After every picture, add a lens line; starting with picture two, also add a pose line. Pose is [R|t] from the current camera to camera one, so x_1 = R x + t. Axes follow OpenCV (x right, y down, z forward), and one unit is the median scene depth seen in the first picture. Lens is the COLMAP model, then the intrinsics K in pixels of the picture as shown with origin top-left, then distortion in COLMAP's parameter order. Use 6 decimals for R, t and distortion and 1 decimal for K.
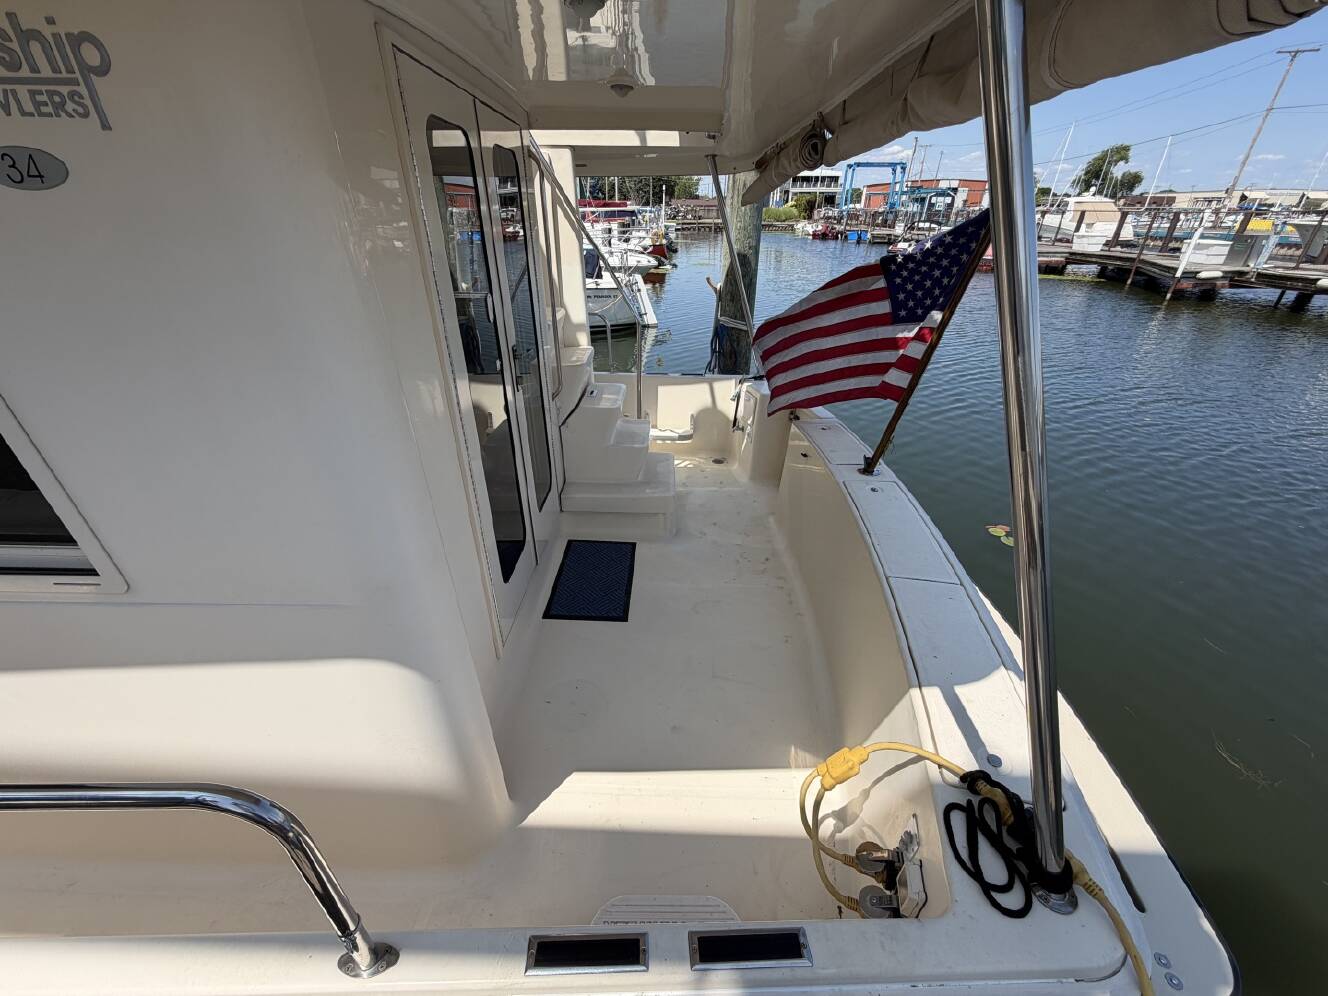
lens RADIAL K [[530.8, 0, 661.0], [0, 530.8, 497.3], [0, 0, 1]] dist [0.002192, -0.000565]
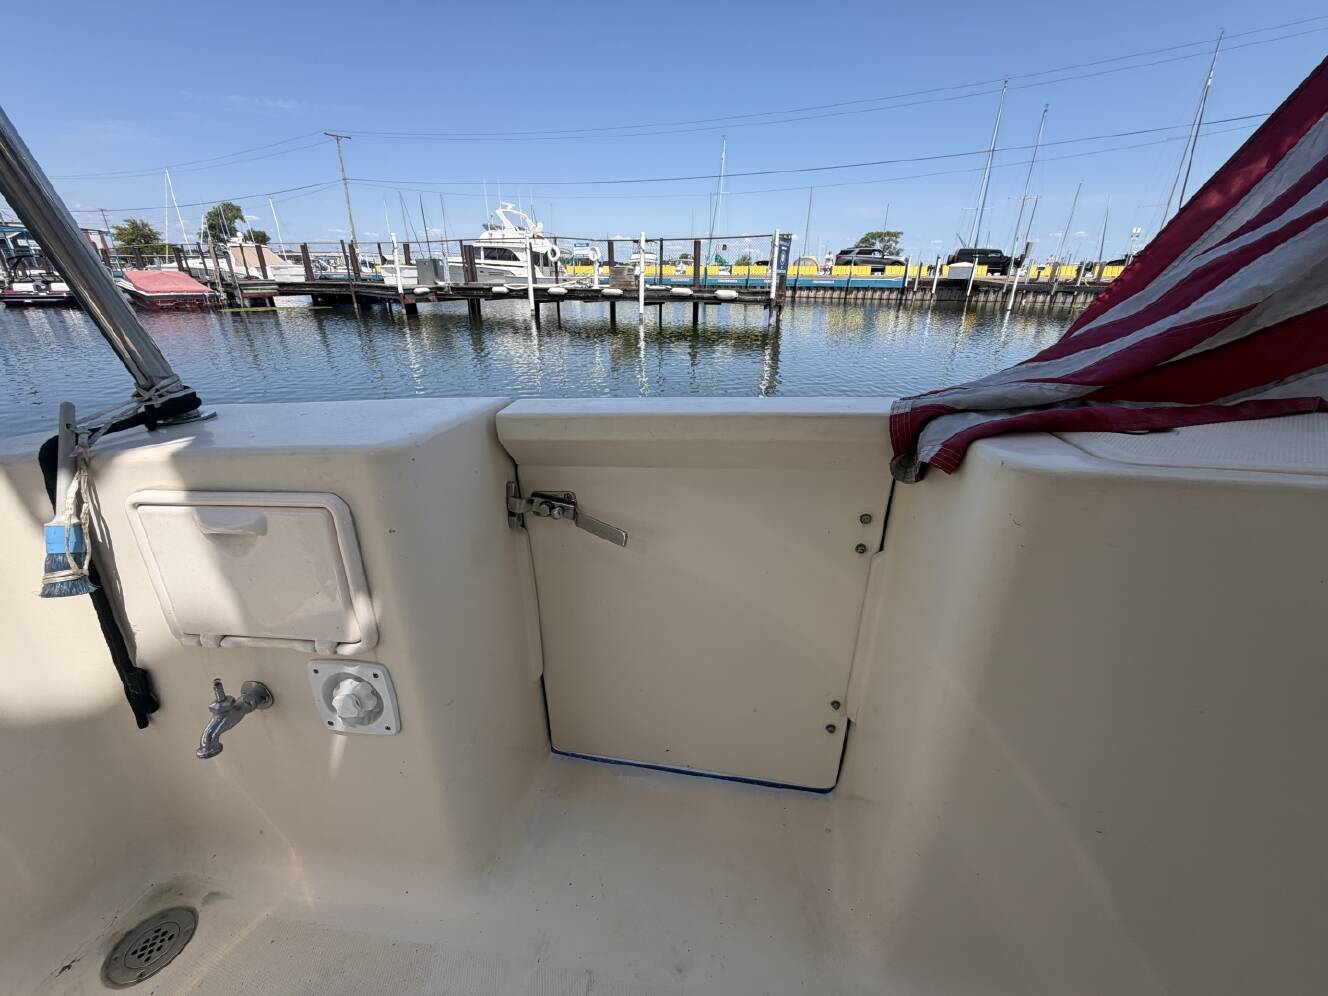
lens RADIAL K [[537.3, 0, 658.7], [0, 537.3, 486.4], [0, 0, 1]] dist [0.001657, 0.000048]
pose [[0.308933, -0.353426, 0.882978, 0.009515], [0.447812, 0.873096, 0.192792, -0.023434], [-0.839062, 0.335848, 0.427996, 0.114011]]
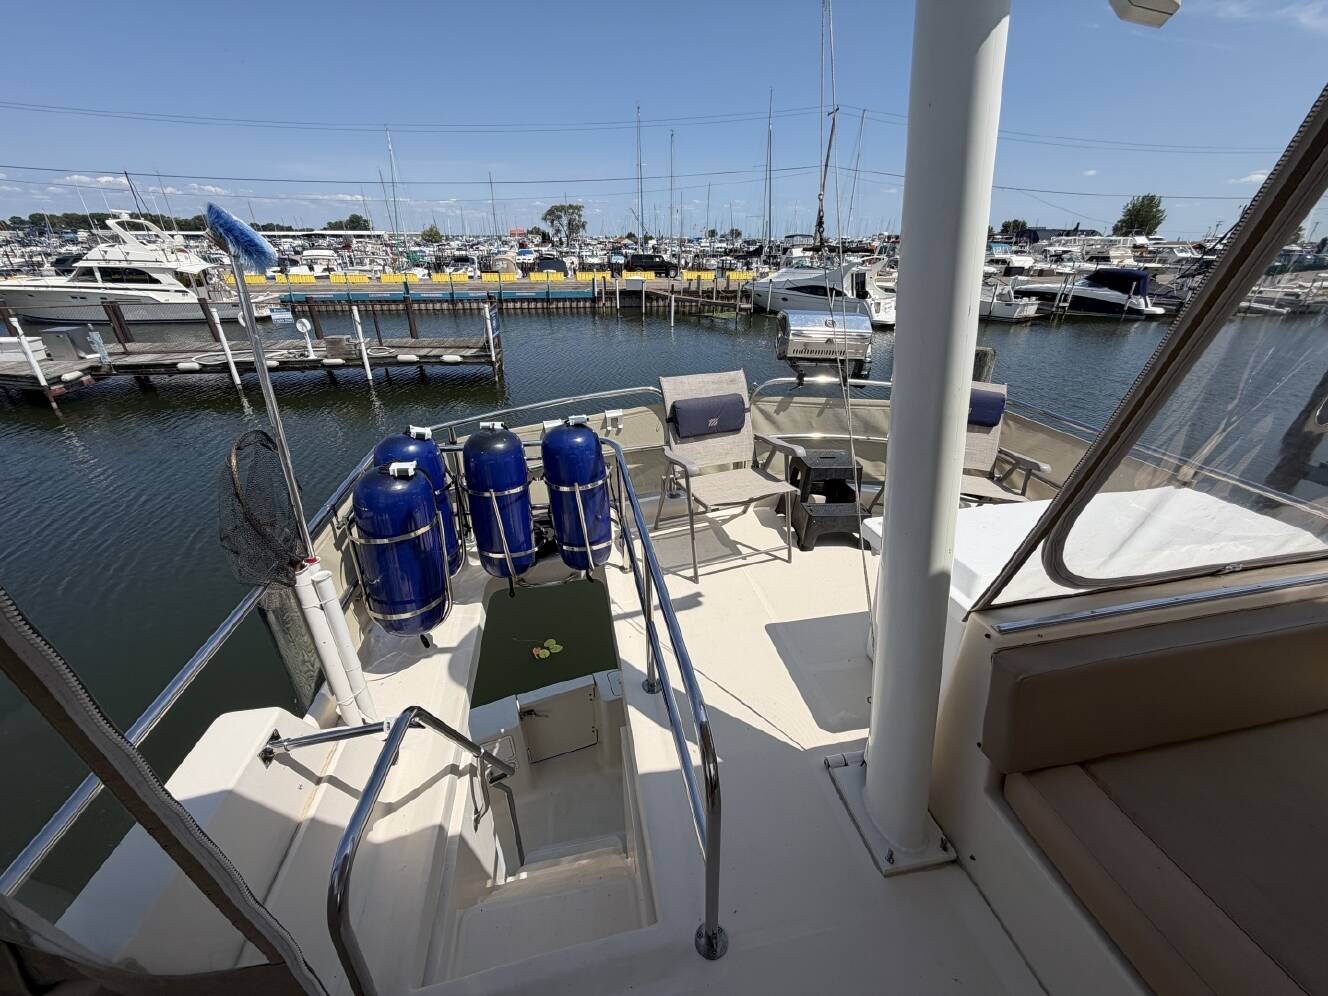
lens RADIAL K [[530.8, 0, 661.0], [0, 530.8, 497.3], [0, 0, 1]] dist [0.002192, -0.000565]
pose [[-0.201506, -0.434532, 0.877825, -0.073607], [0.460616, 0.748889, 0.476443, -0.114590], [-0.864424, 0.500346, 0.049247, 0.067327]]
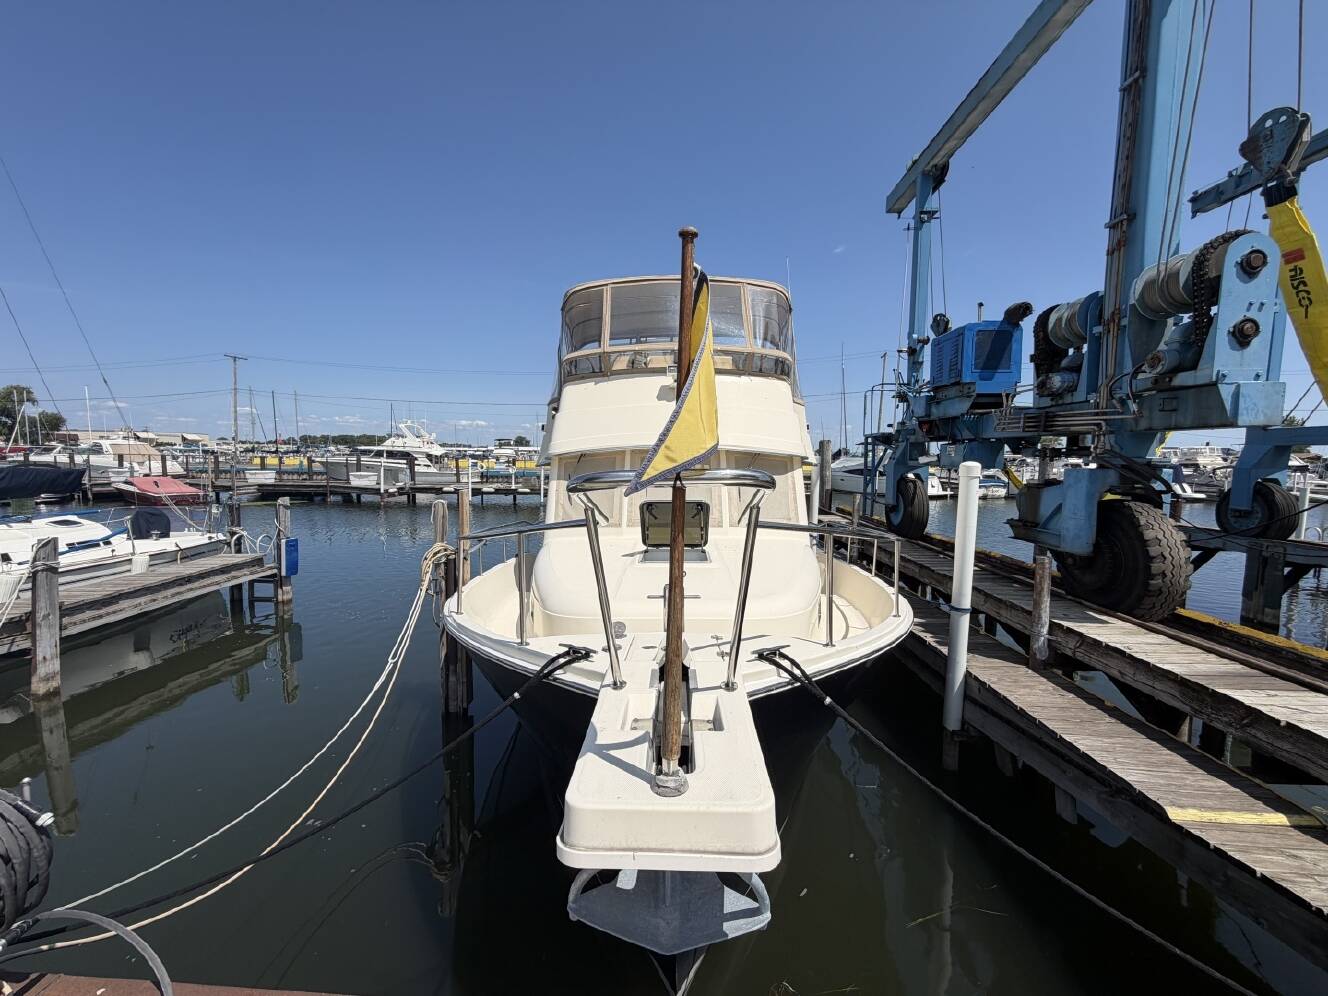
lens RADIAL K [[530.8, 0, 661.0], [0, 530.8, 497.3], [0, 0, 1]] dist [0.002192, -0.000565]
pose [[0.007244, -0.083853, 0.996452, -0.378969], [0.464298, 0.882835, 0.070916, -0.057214], [-0.885649, 0.462137, 0.045327, 0.073515]]
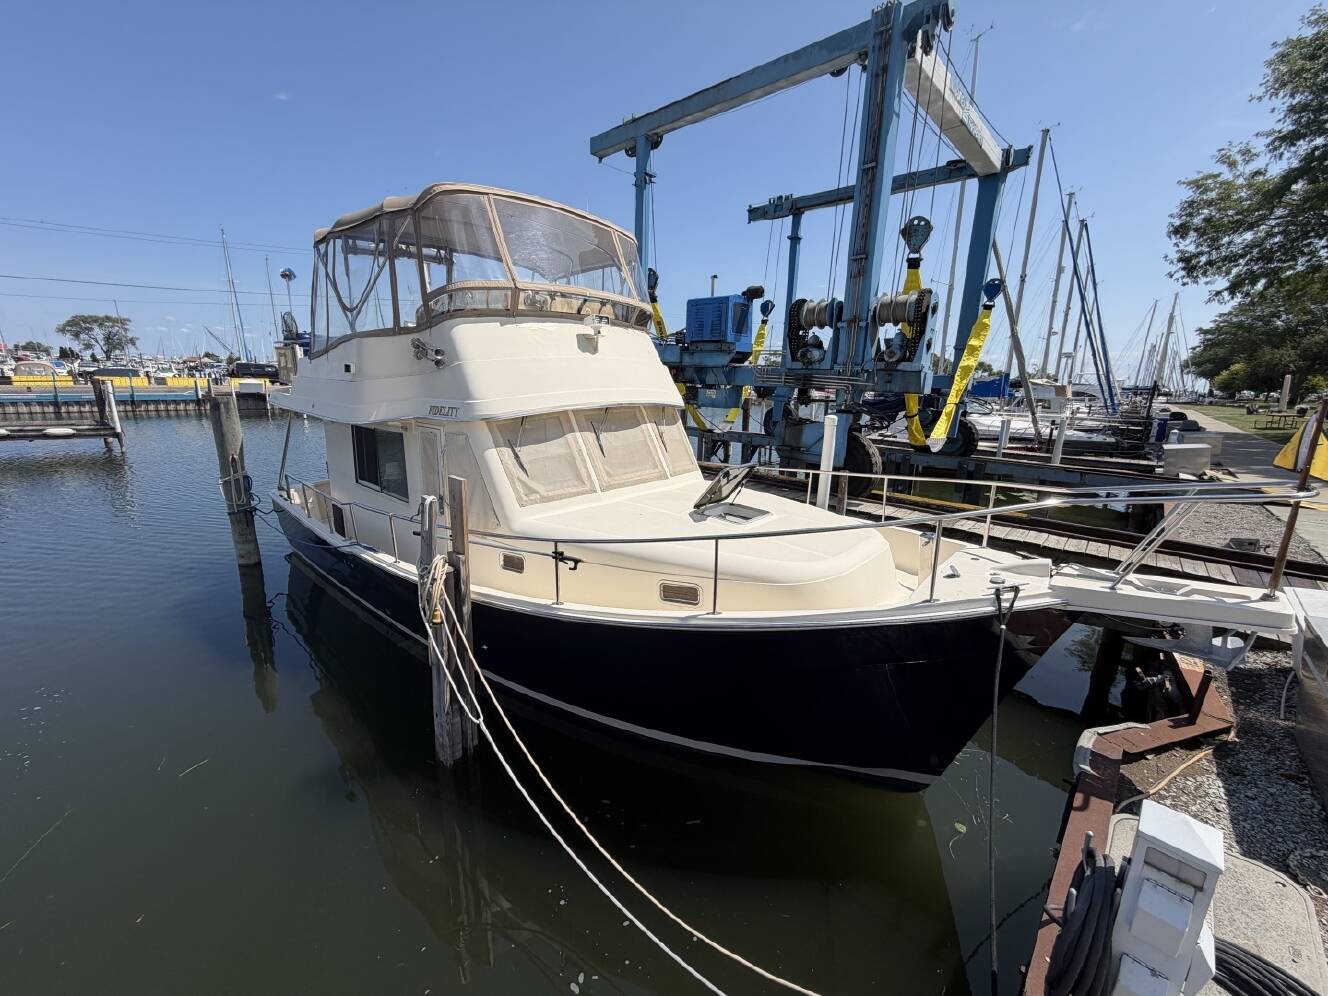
lens RADIAL K [[530.8, 0, 661.0], [0, 530.8, 497.3], [0, 0, 1]] dist [0.002192, -0.000565]
pose [[-0.750199, -0.173815, 0.637958, -0.323472], [0.284815, 0.785787, 0.549017, -0.132246], [-0.596726, 0.593572, -0.539991, 0.184523]]
